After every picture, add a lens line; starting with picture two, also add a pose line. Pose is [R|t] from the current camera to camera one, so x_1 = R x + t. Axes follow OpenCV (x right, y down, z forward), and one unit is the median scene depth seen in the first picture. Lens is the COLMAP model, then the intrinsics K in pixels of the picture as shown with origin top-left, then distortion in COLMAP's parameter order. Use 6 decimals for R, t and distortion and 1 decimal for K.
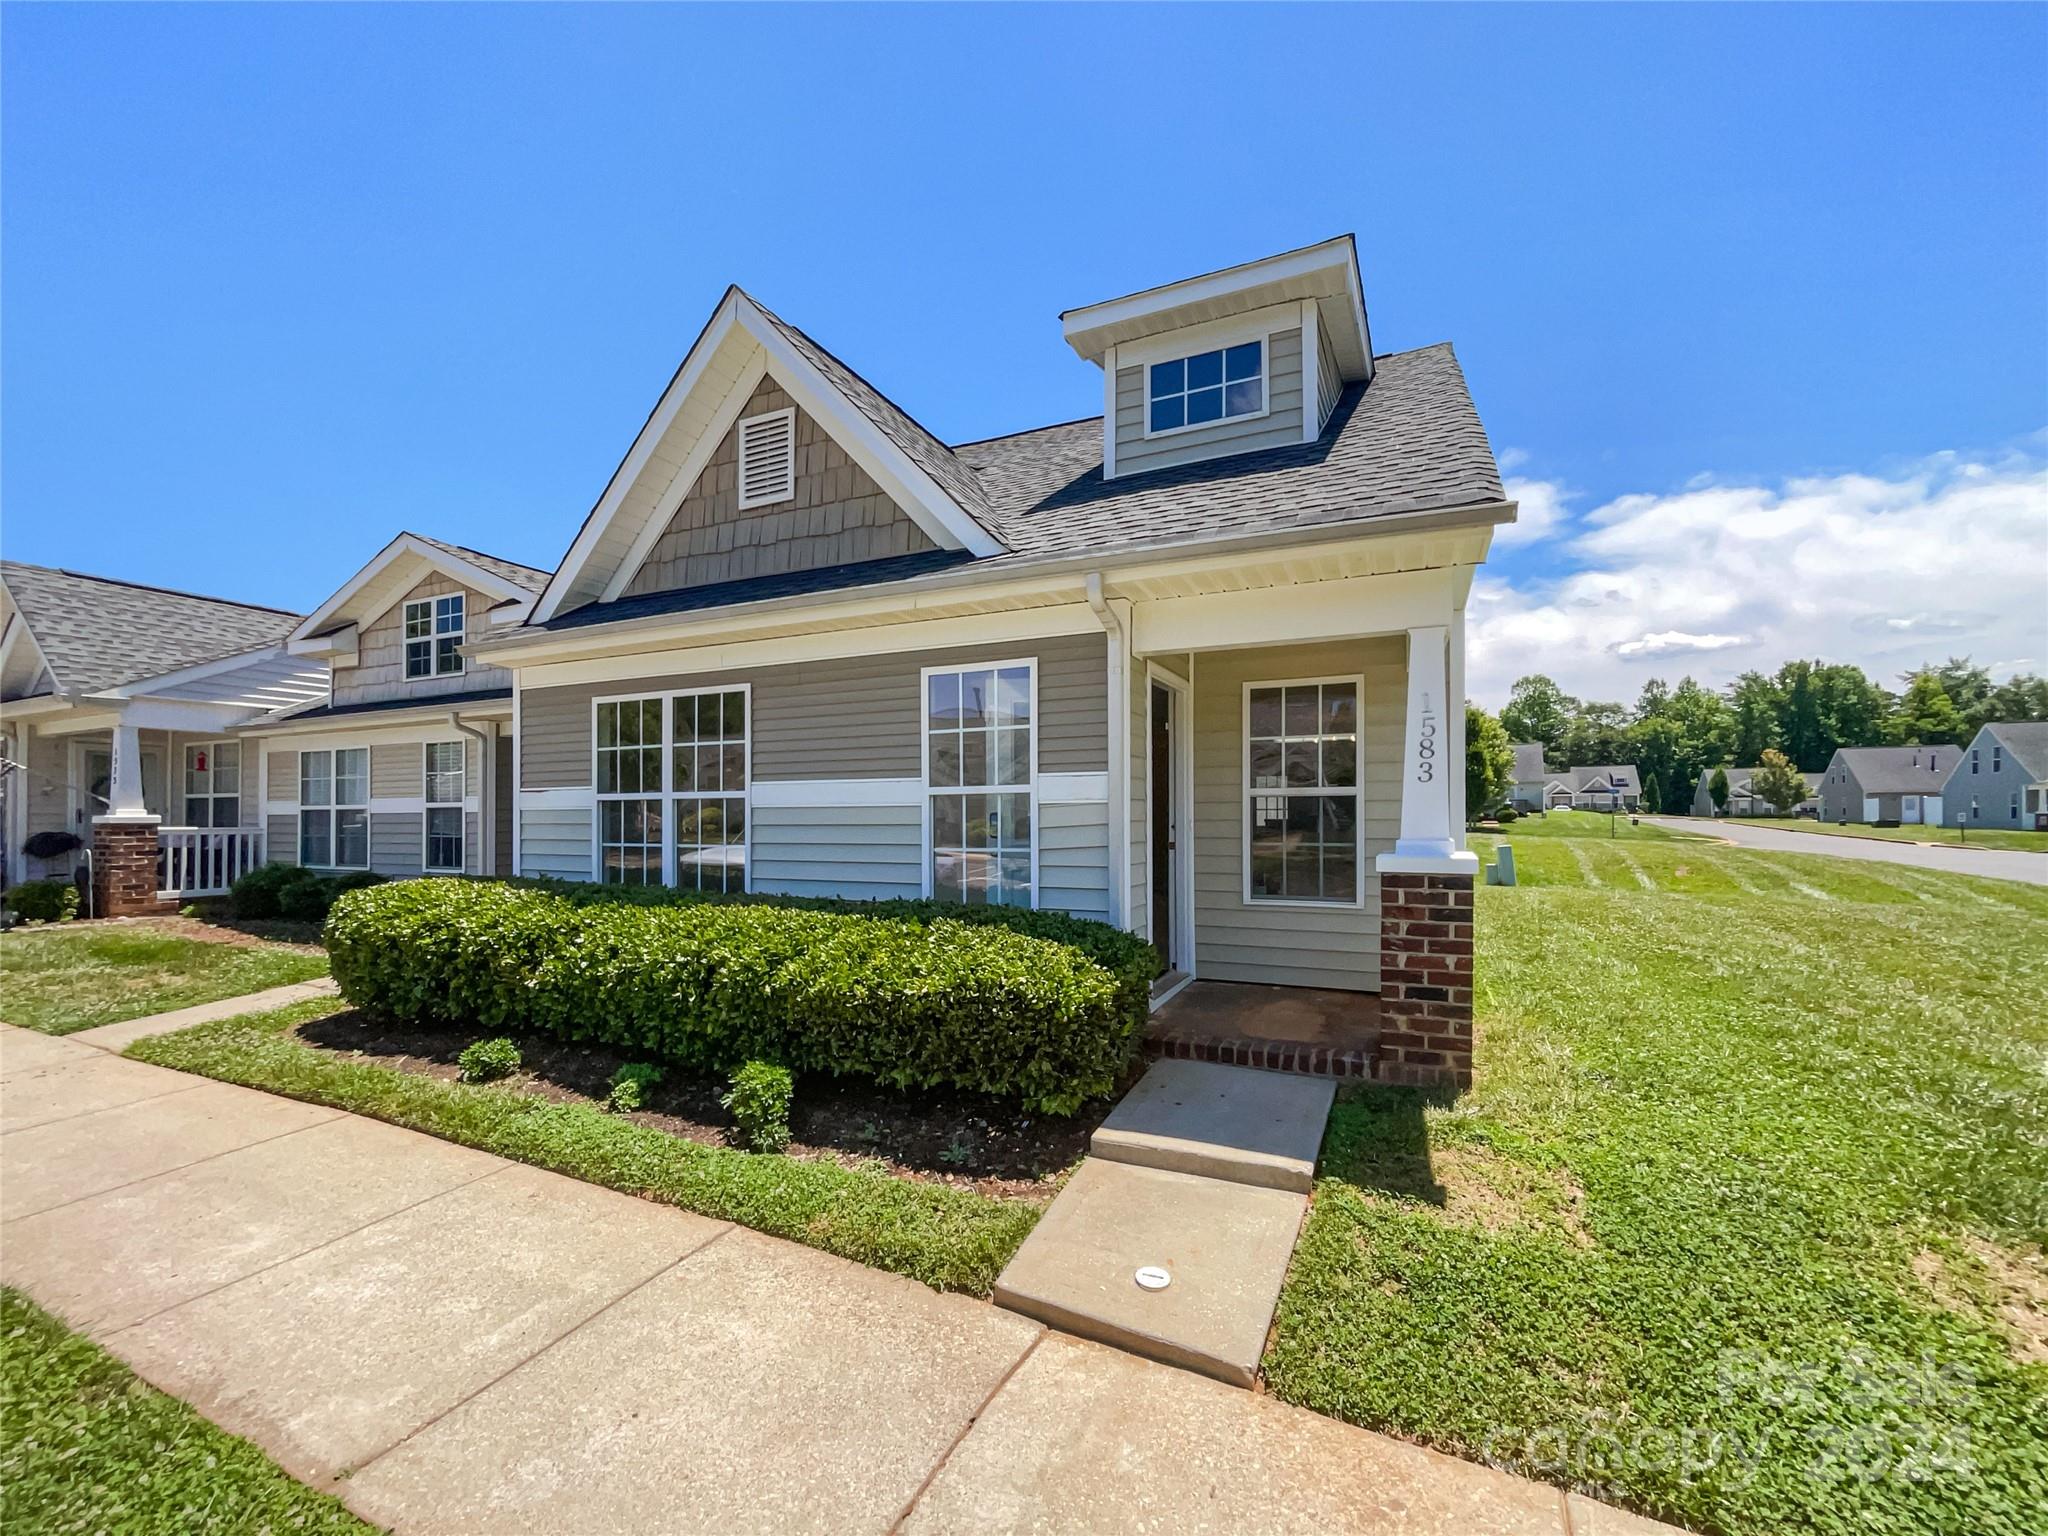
lens RADIAL K [[839.8, 0, 1008.7], [0, 839.8, 805.4], [0, 0, 1]] dist [0.000631, 0.000471]
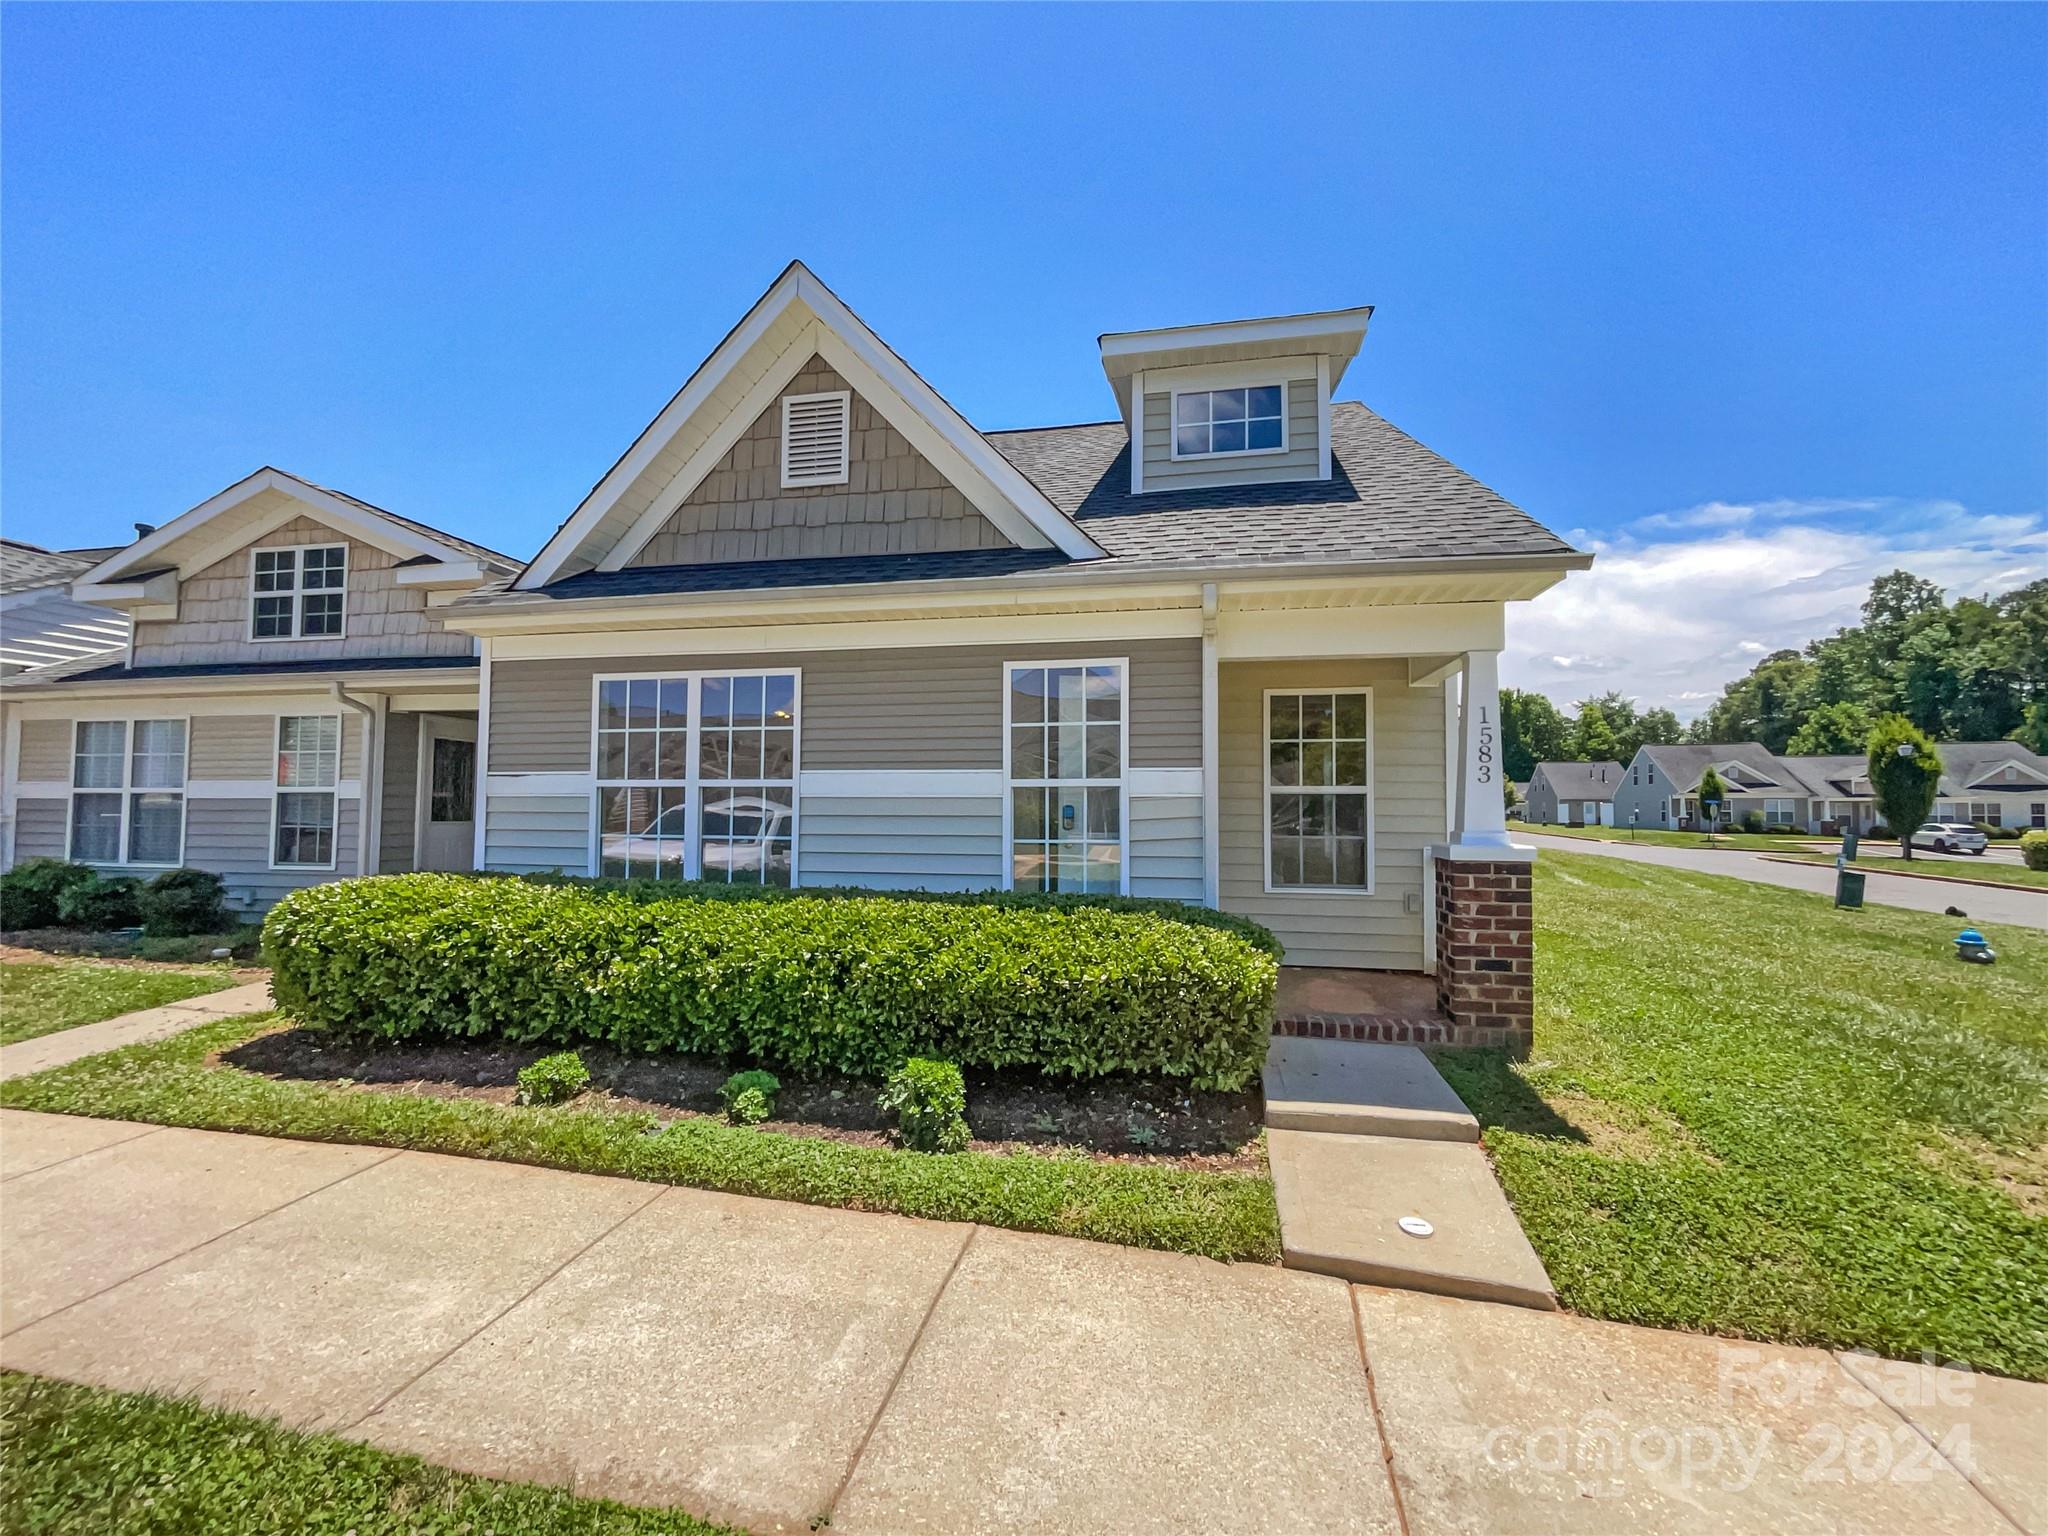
lens RADIAL K [[839.8, 0, 1007.2], [0, 839.8, 770.0], [0, 0, 1]] dist [0.000631, 0.000471]
pose [[0.972433, 0.021786, 0.232163, -0.336510], [-0.013022, 0.999146, -0.039214, 0.007136], [-0.232819, 0.035109, 0.971886, 0.017553]]
